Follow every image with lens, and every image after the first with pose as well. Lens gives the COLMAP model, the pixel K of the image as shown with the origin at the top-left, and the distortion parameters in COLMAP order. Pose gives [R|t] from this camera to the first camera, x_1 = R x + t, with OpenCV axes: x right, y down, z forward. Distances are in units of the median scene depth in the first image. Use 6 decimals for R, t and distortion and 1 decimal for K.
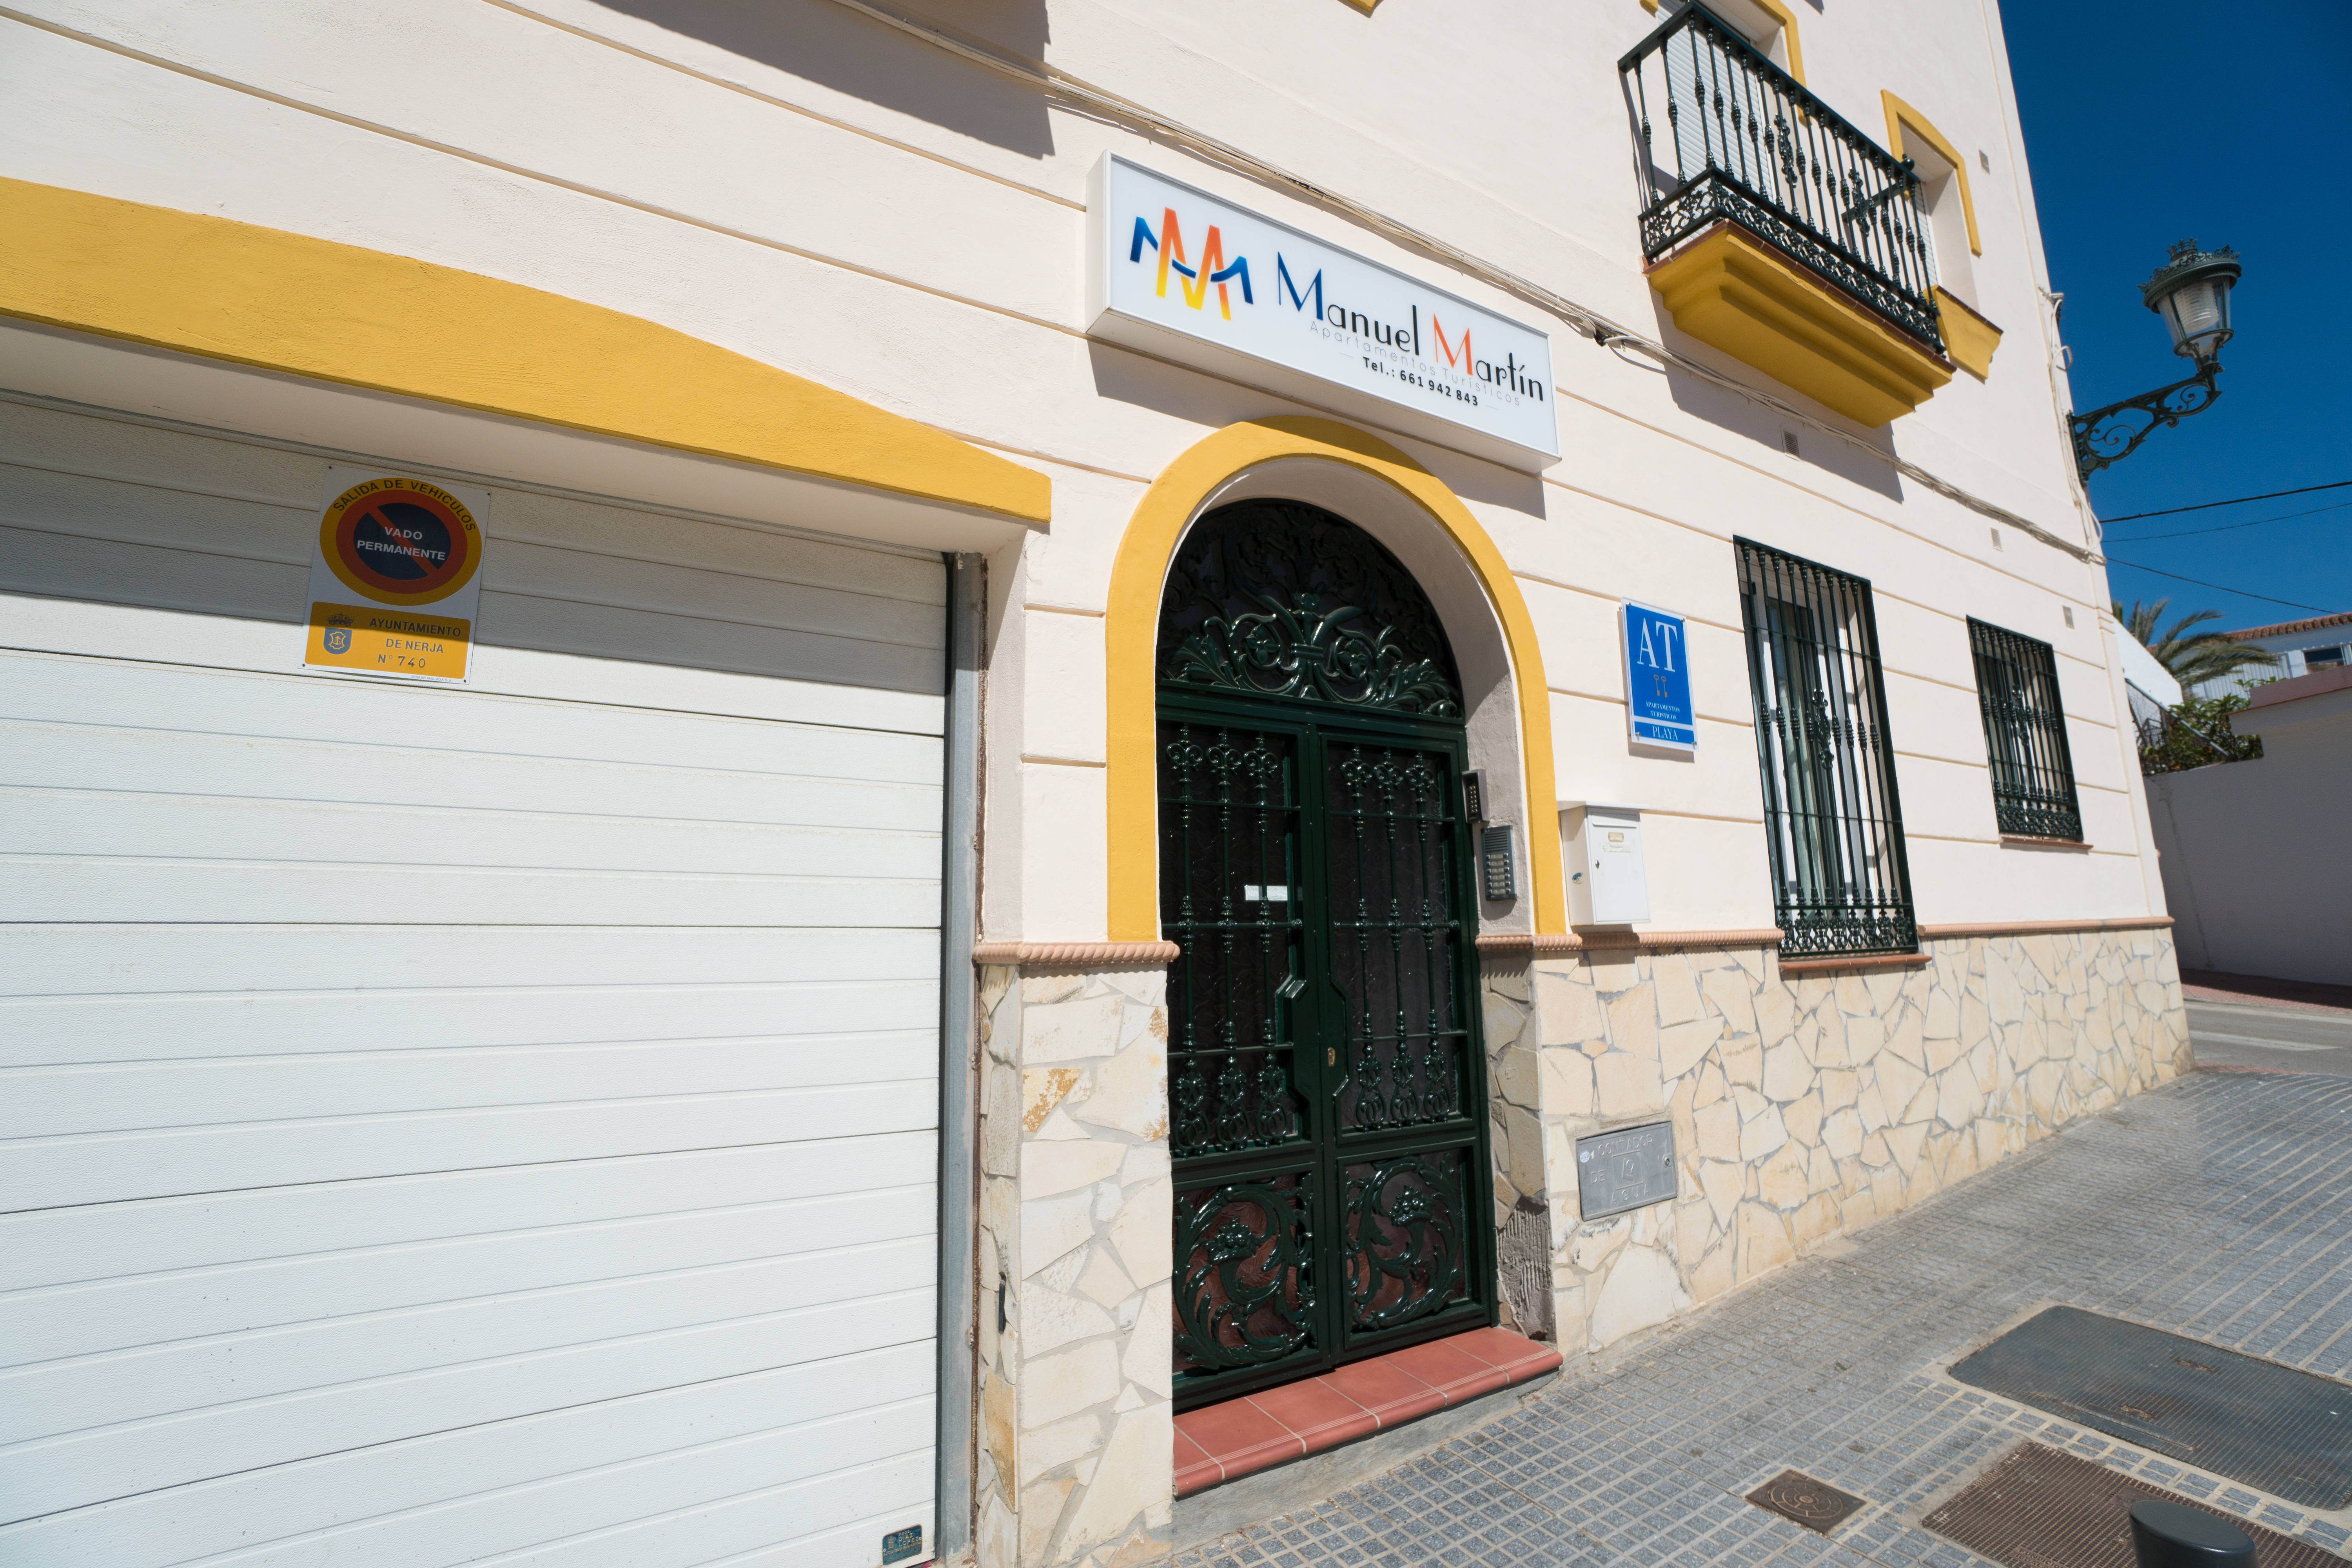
lens RADIAL K [[1059.3, 0, 1176.0], [0, 1059.3, 784.0], [0, 0, 1]] dist [-0.065389, 0.025017]
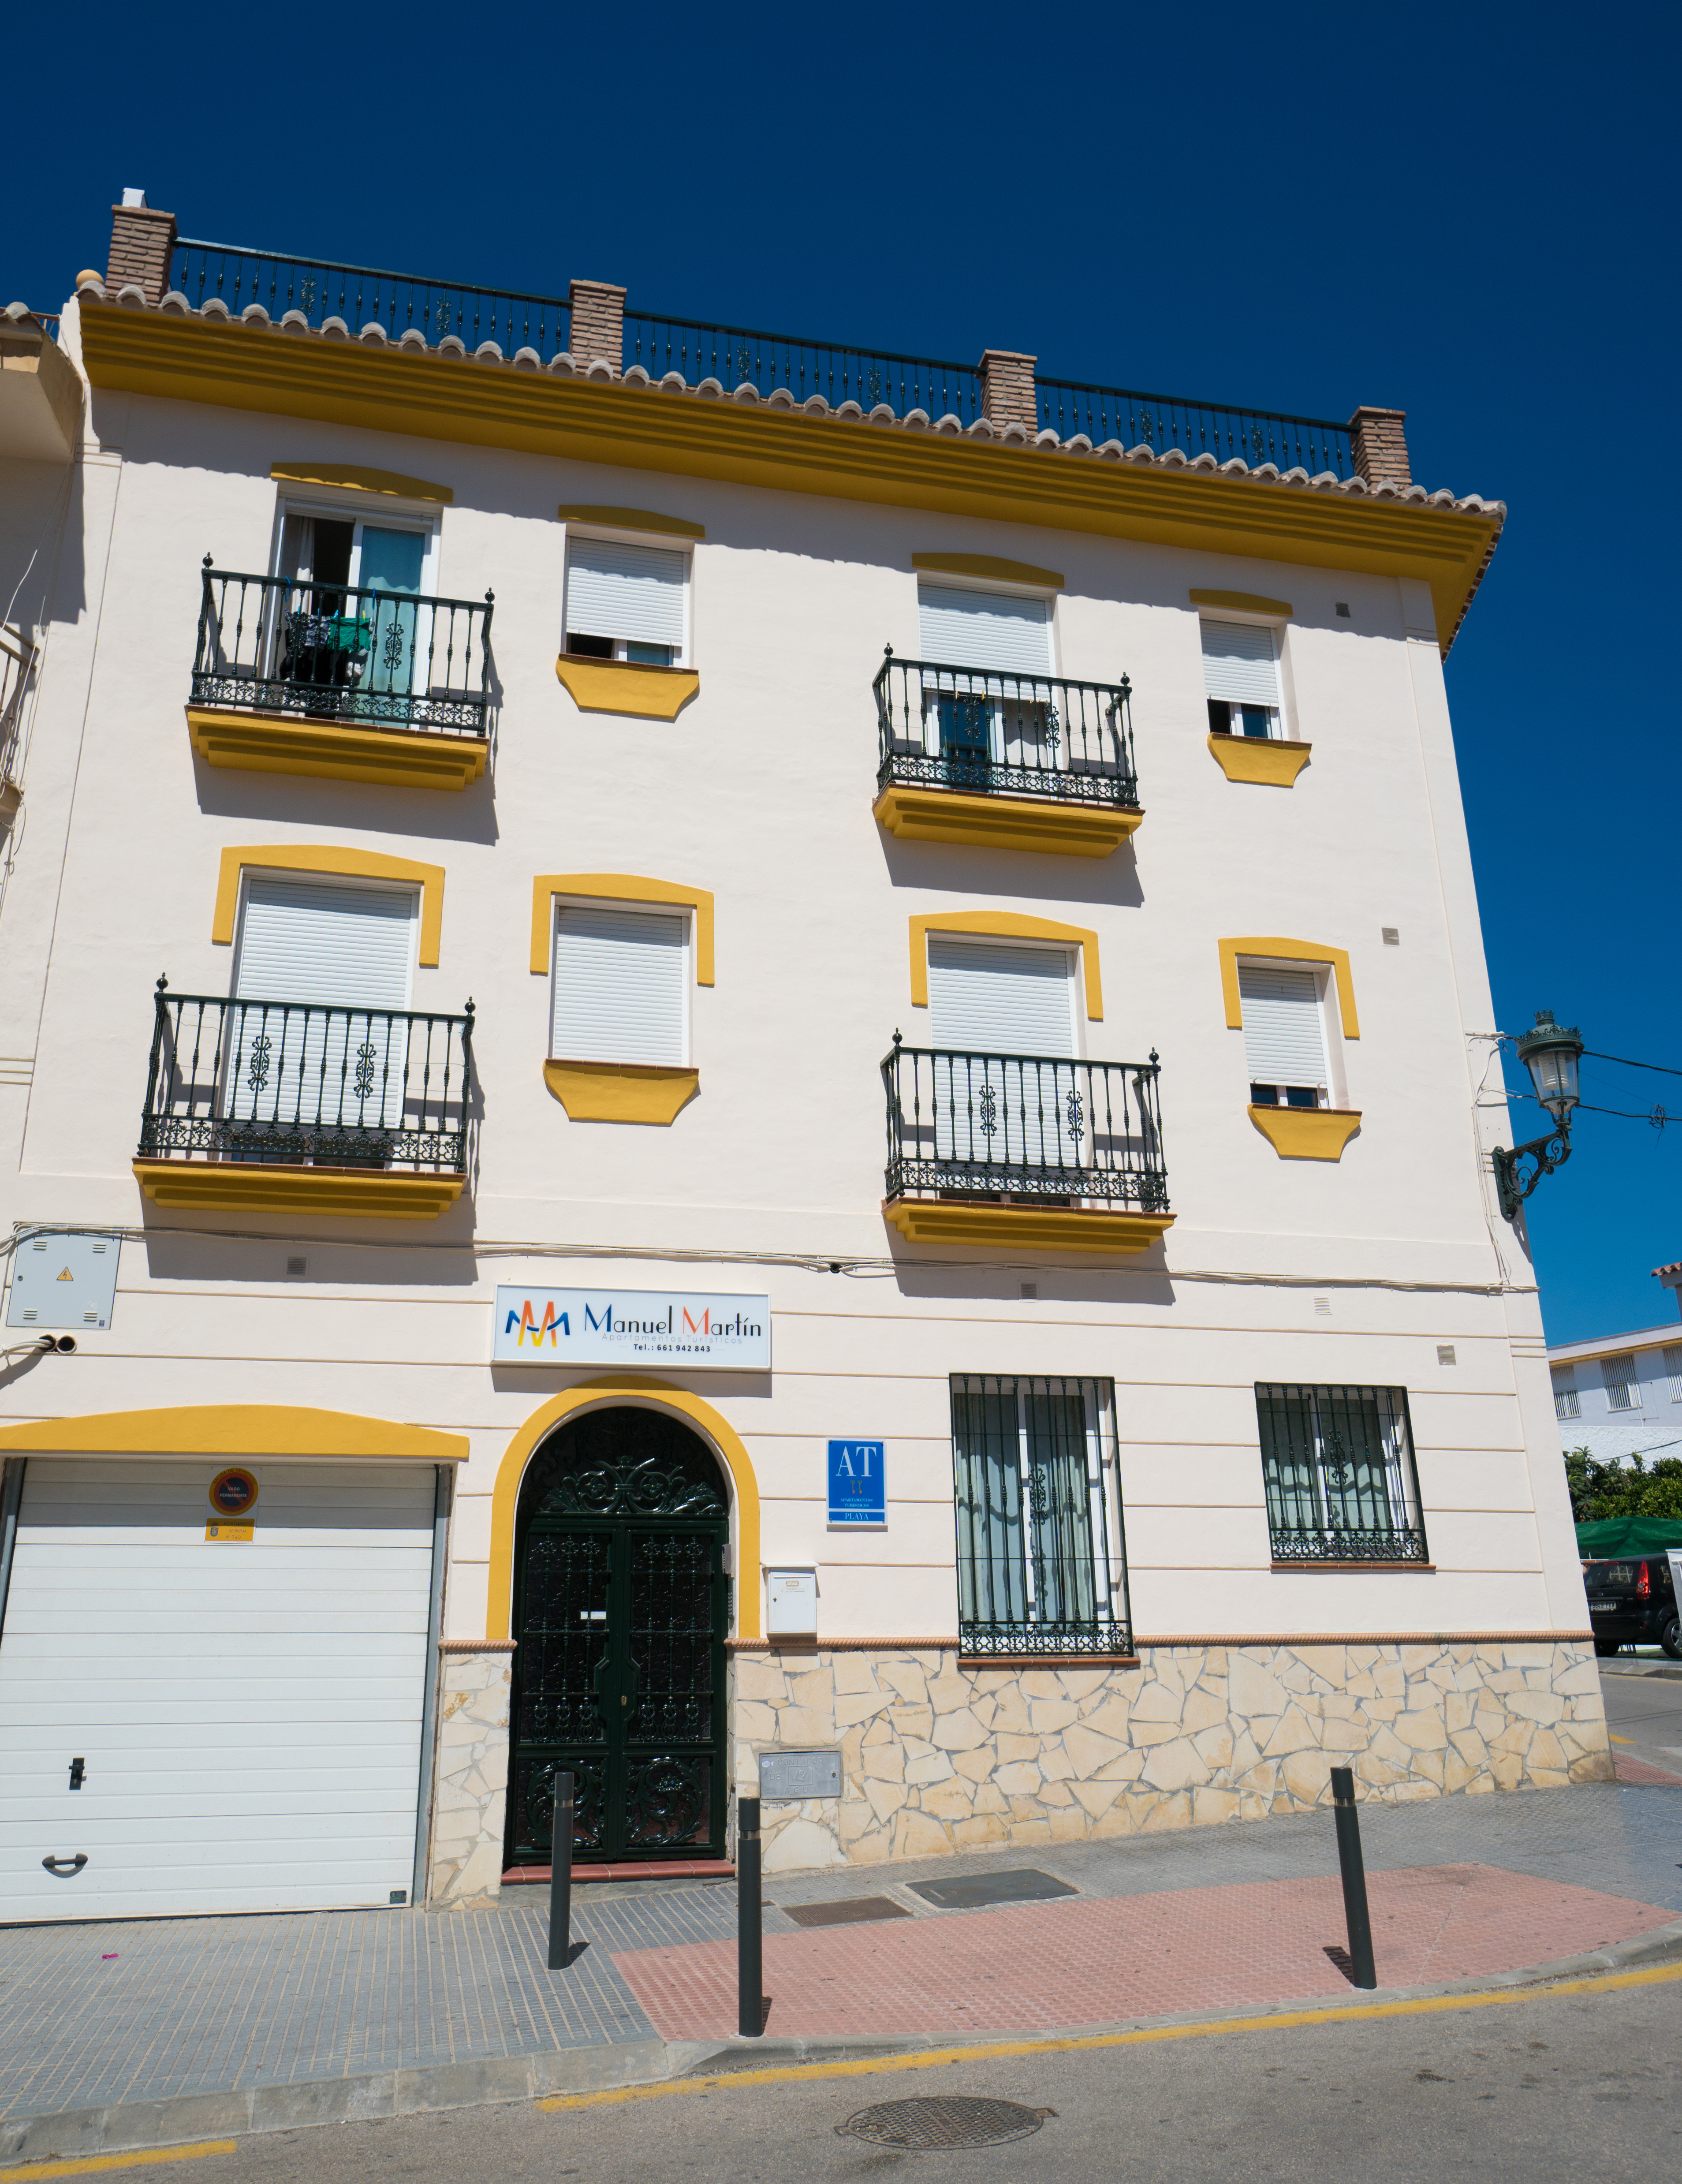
lens RADIAL K [[1783.4, 0, 757.1], [0, 1783.4, 1012.2], [0, 0, 1]] dist [0.006531, 0.004541]
pose [[0.951973, -0.089346, -0.292855, 1.396854], [0.034860, 0.981886, -0.186240, -0.360464], [0.304190, 0.167087, 0.937844, -2.176325]]
